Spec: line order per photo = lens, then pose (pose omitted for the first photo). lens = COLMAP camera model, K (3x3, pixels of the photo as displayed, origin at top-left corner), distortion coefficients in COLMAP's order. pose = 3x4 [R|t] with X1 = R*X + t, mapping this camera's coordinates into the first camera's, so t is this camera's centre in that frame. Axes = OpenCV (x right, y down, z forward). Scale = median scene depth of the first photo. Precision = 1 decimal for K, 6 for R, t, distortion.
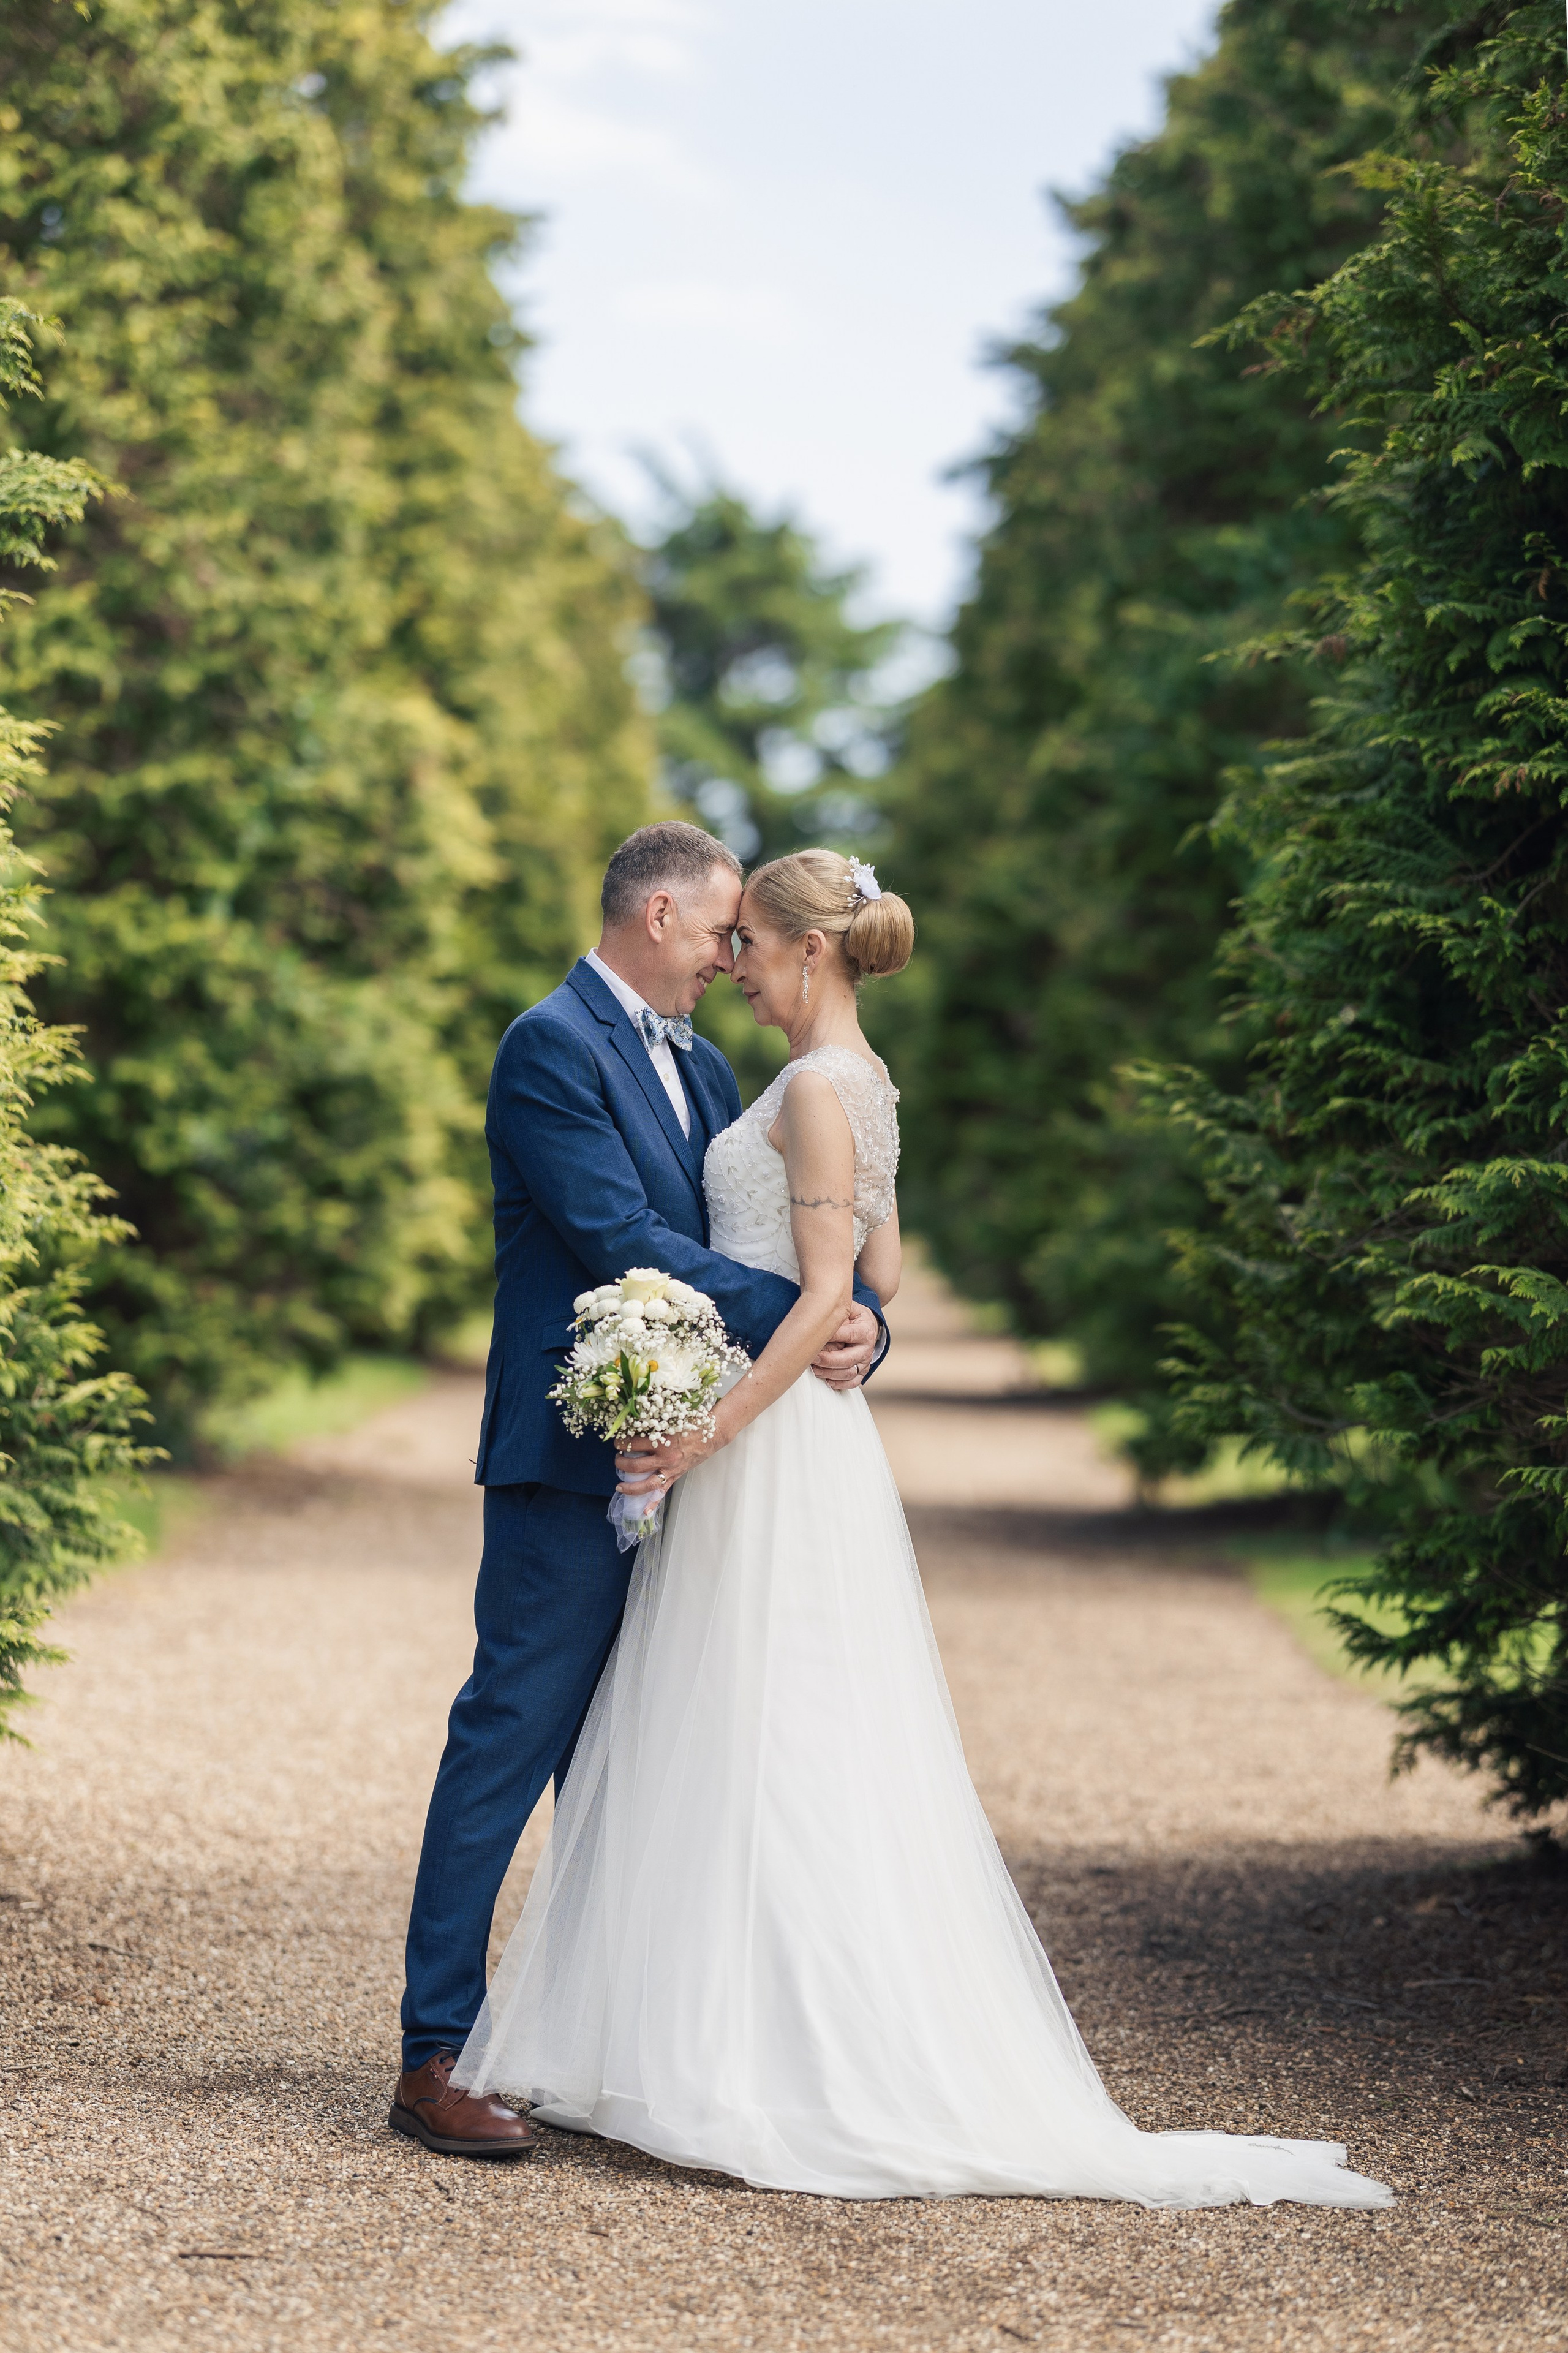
lens RADIAL K [[11477.6, 0, 784.0], [0, 11477.6, 1176.5], [0, 0, 1]] dist [-1.858799, 4.182915]
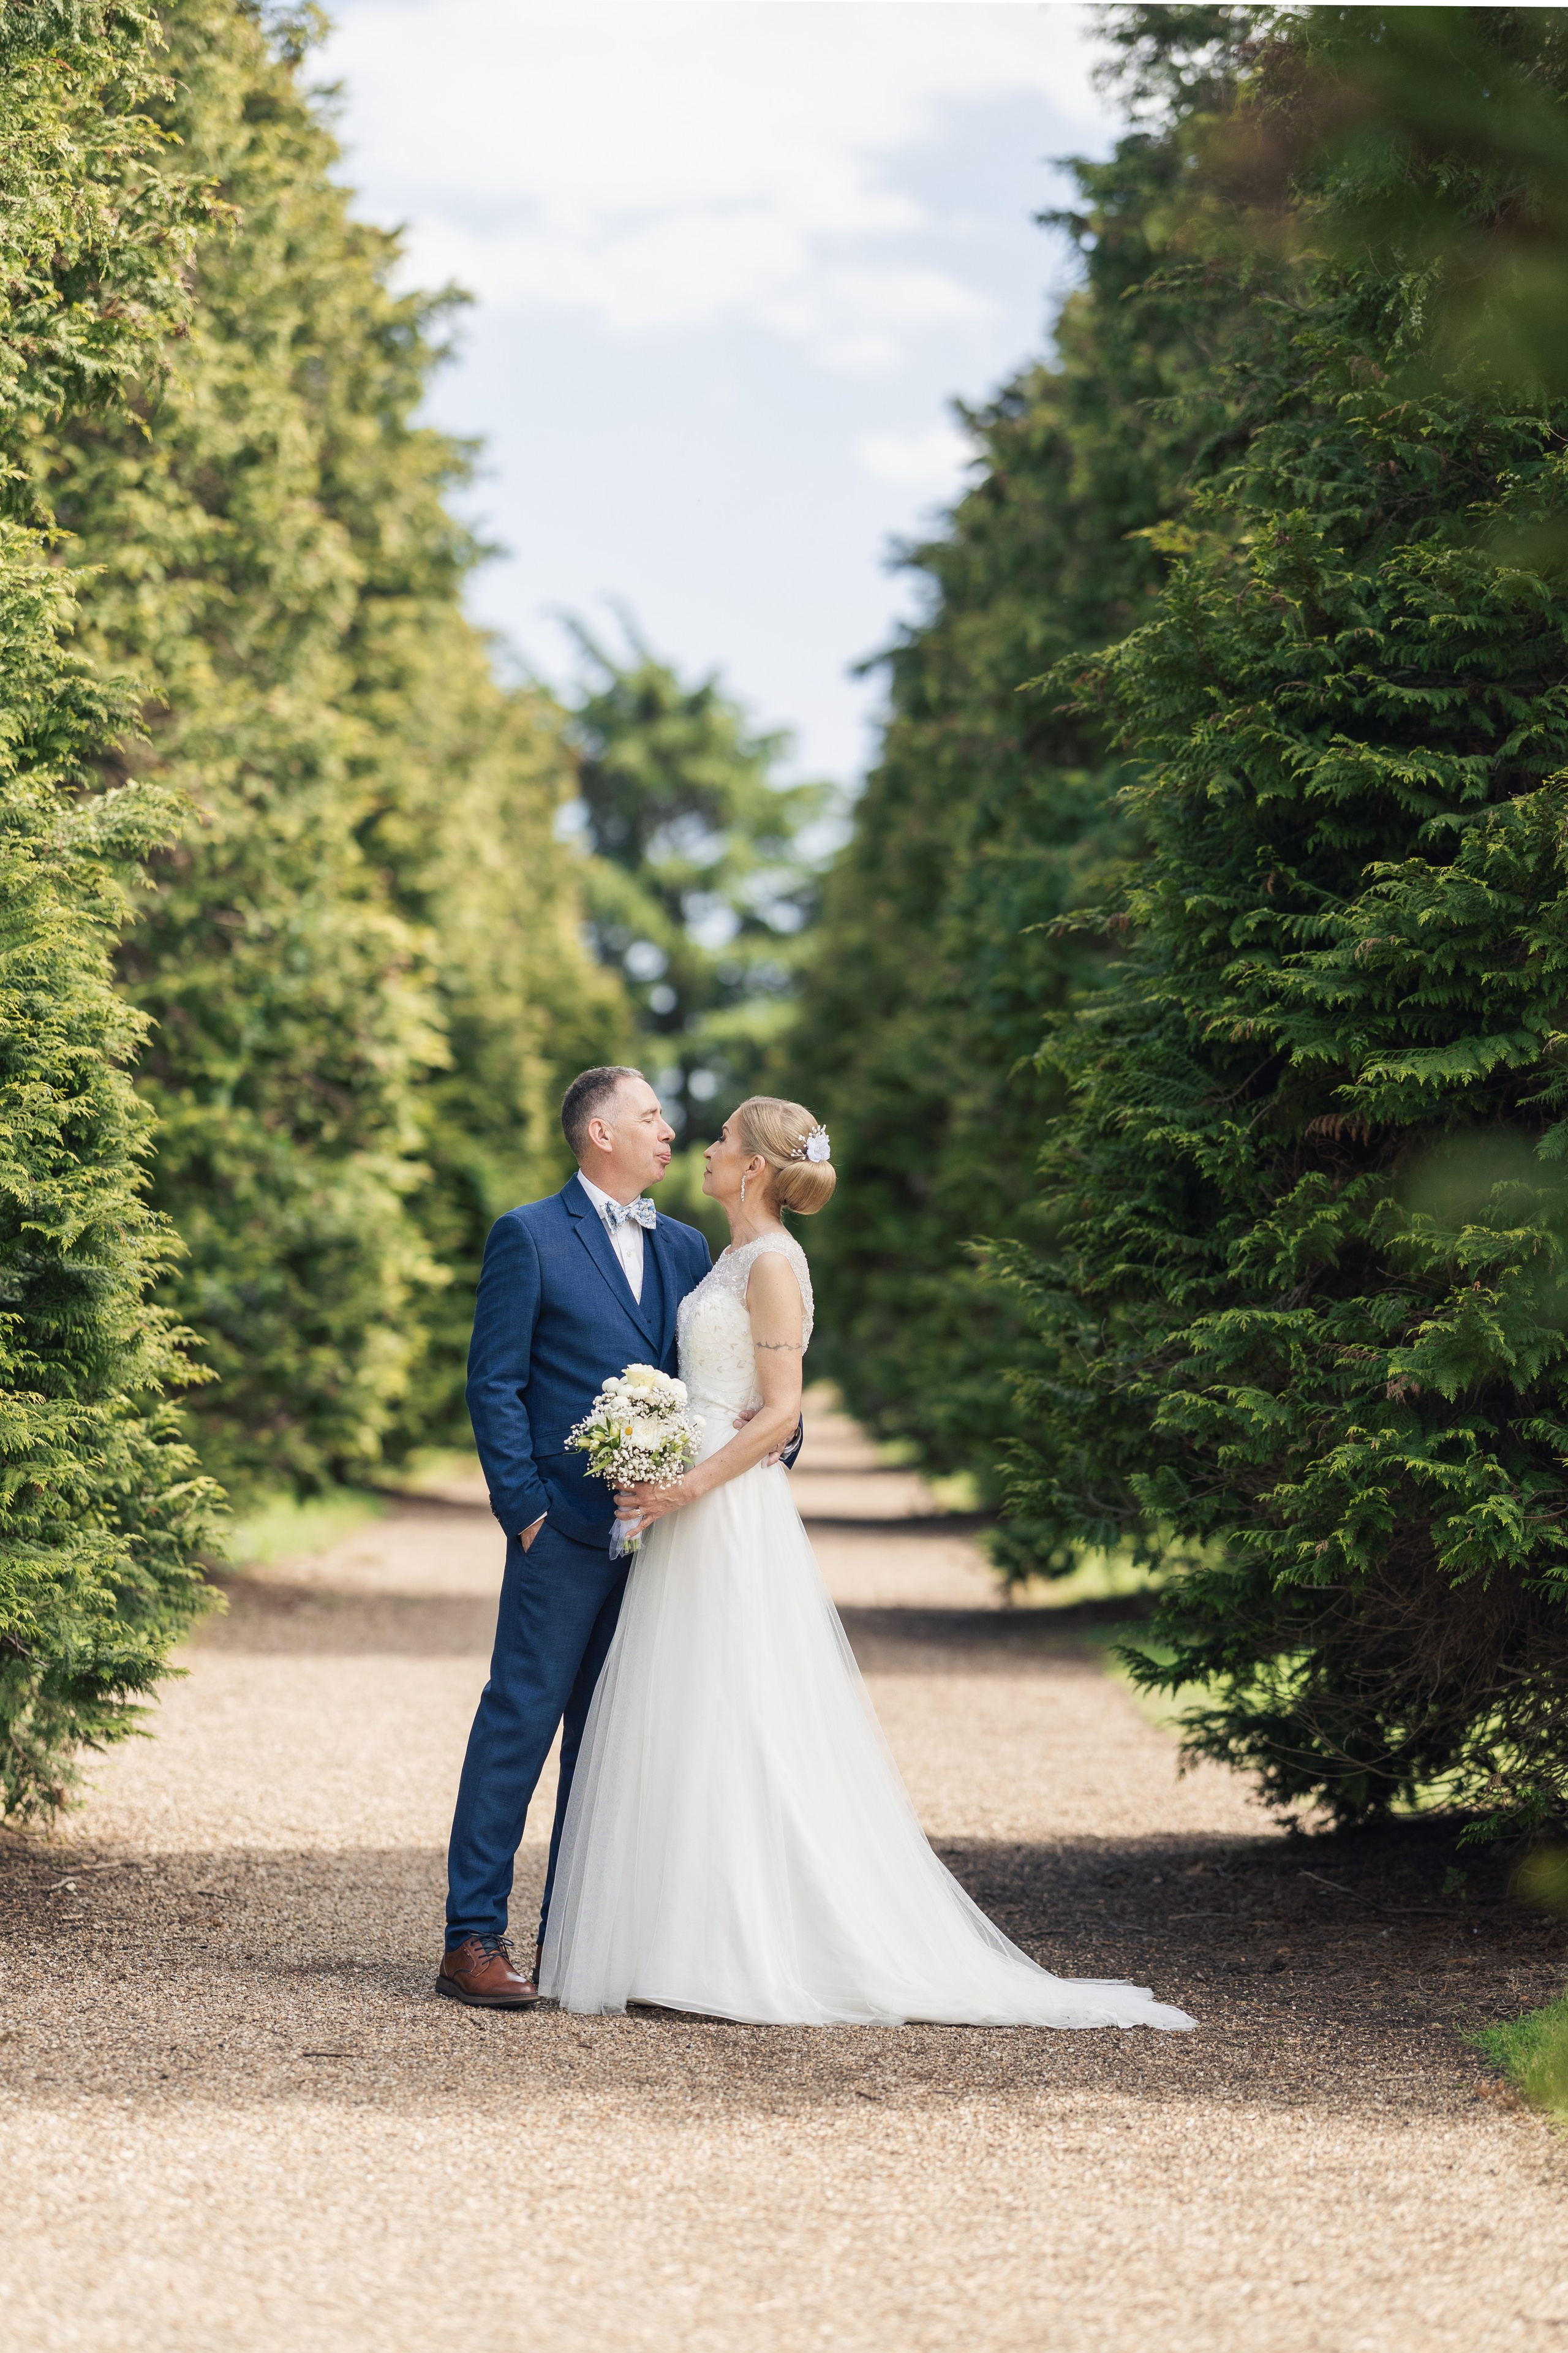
lens RADIAL K [[11477.6, 0, 784.0], [0, 11477.6, 1176.5], [0, 0, 1]] dist [-1.858799, 4.182915]
pose [[0.999966, -0.004586, 0.006787, -0.000088], [0.004672, 0.999908, -0.012735, -0.000202], [-0.006728, 0.012766, 0.999896, -0.312802]]
